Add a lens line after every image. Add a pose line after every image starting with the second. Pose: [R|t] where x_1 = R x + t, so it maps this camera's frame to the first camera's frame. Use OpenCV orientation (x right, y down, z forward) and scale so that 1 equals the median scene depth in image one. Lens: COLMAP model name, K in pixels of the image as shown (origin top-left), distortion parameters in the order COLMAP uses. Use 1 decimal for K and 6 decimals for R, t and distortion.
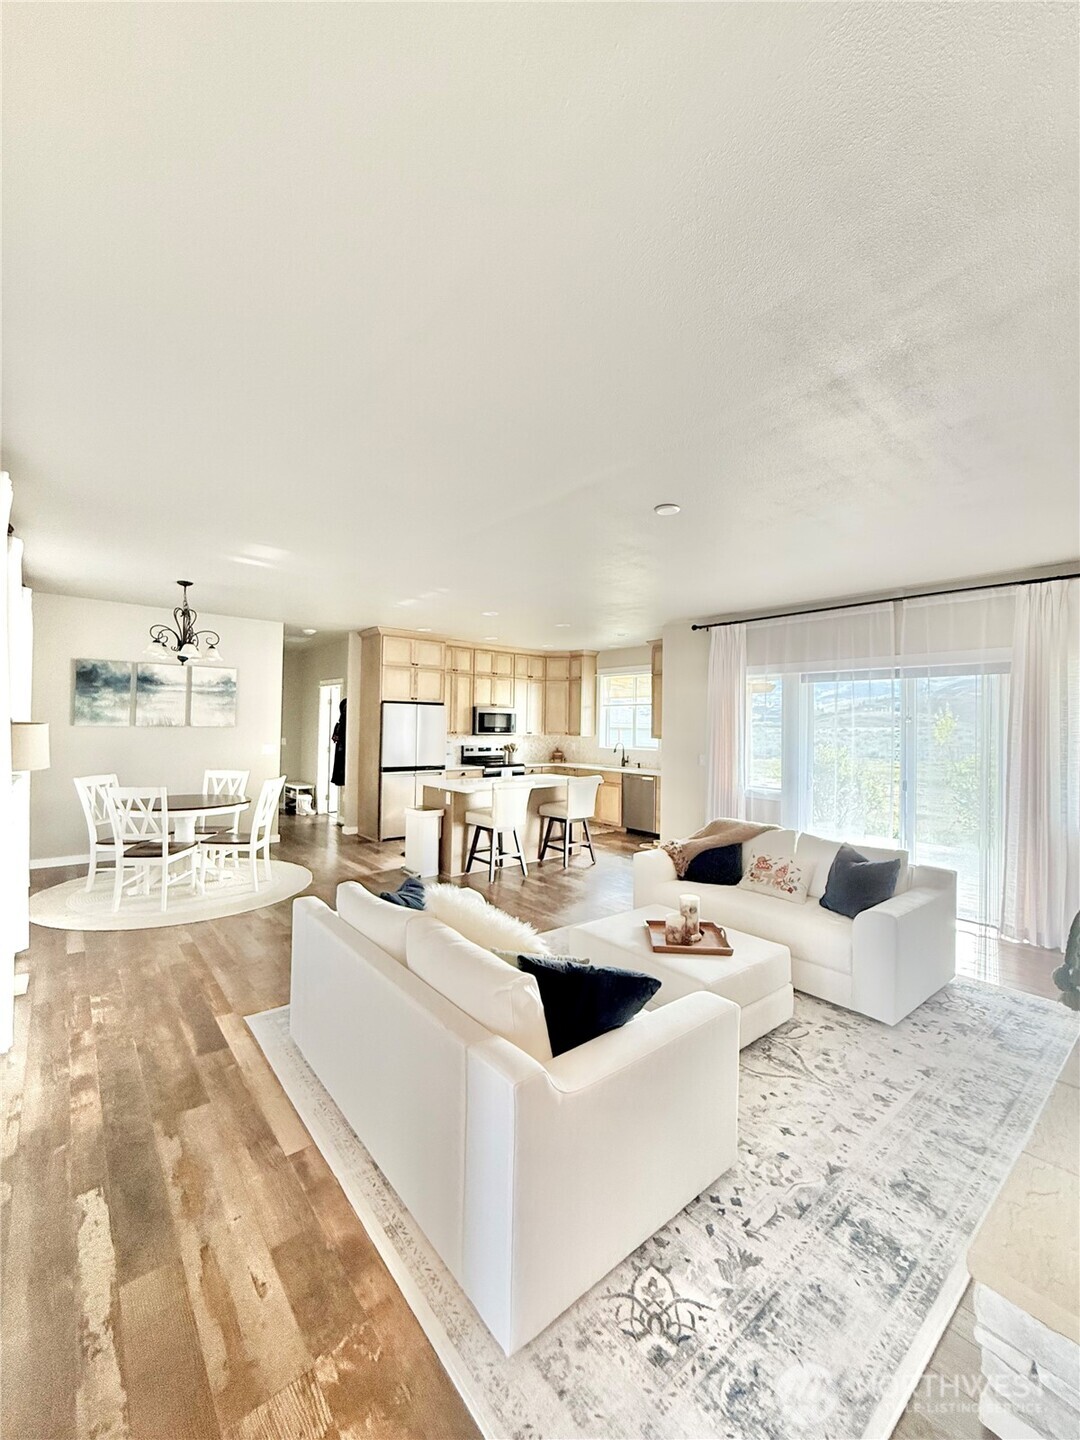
lens RADIAL K [[573.2, 0, 540.8], [0, 573.2, 713.1], [0, 0, 1]] dist [0.000187, 0.000217]
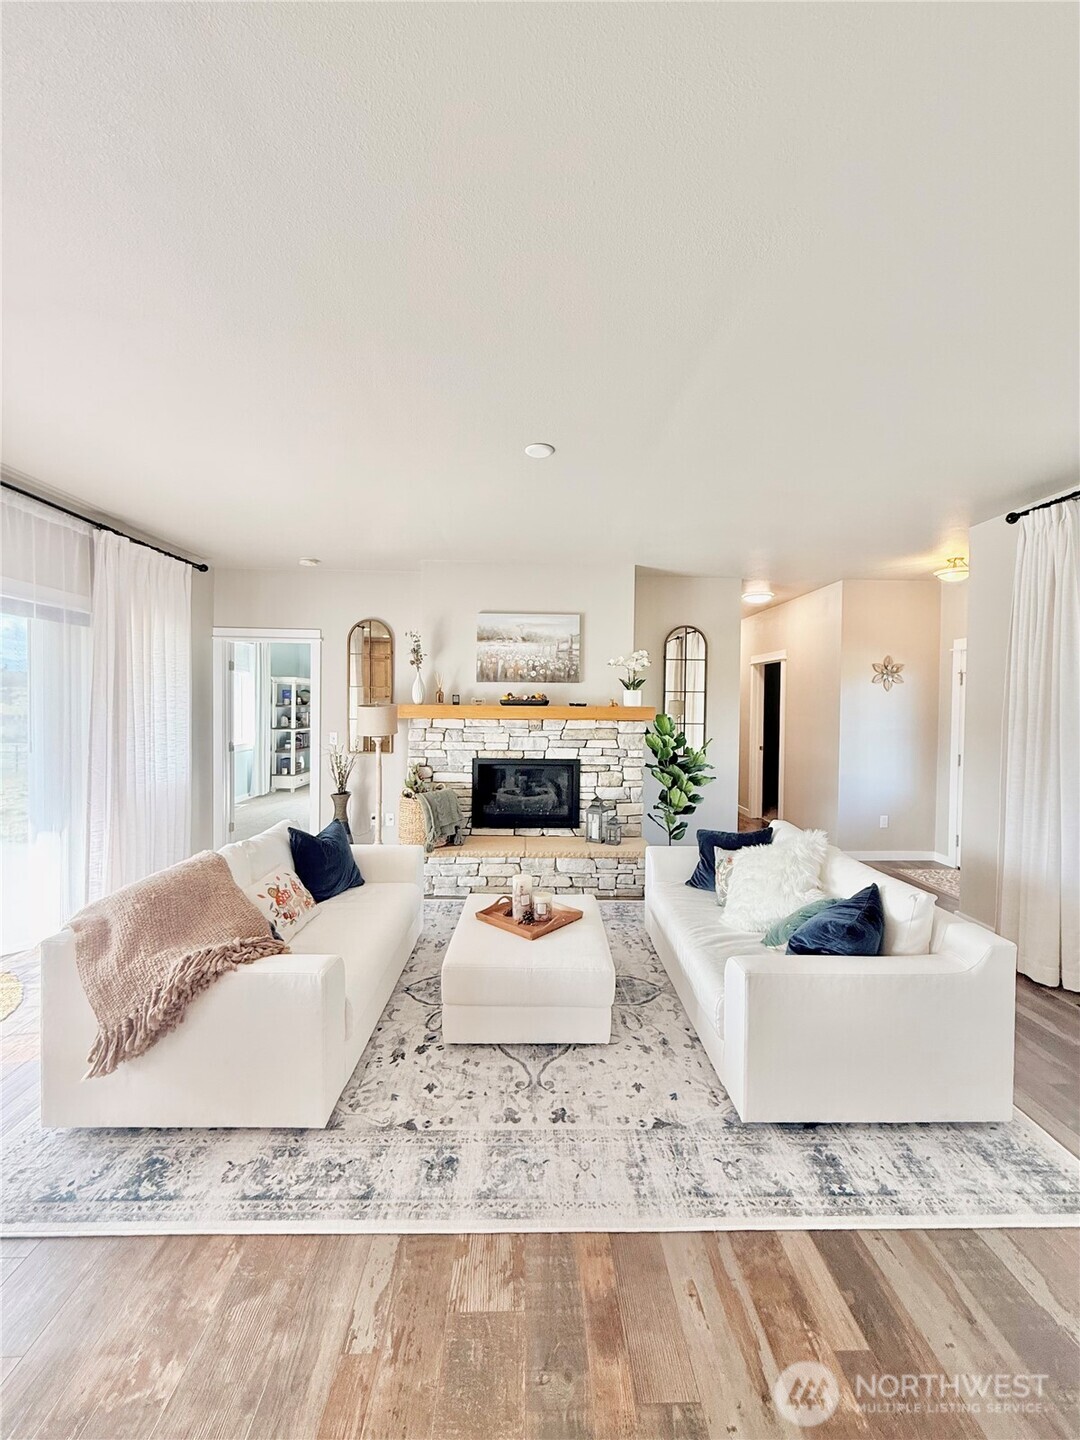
lens RADIAL K [[573.2, 0, 541.1], [0, 573.2, 711.0], [0, 0, 1]] dist [0.000187, 0.000217]
pose [[-0.784467, -0.036329, 0.619105, -0.137848], [-0.037459, 0.999236, 0.011171, 0.012690], [-0.619038, -0.014428, -0.785229, 0.687949]]
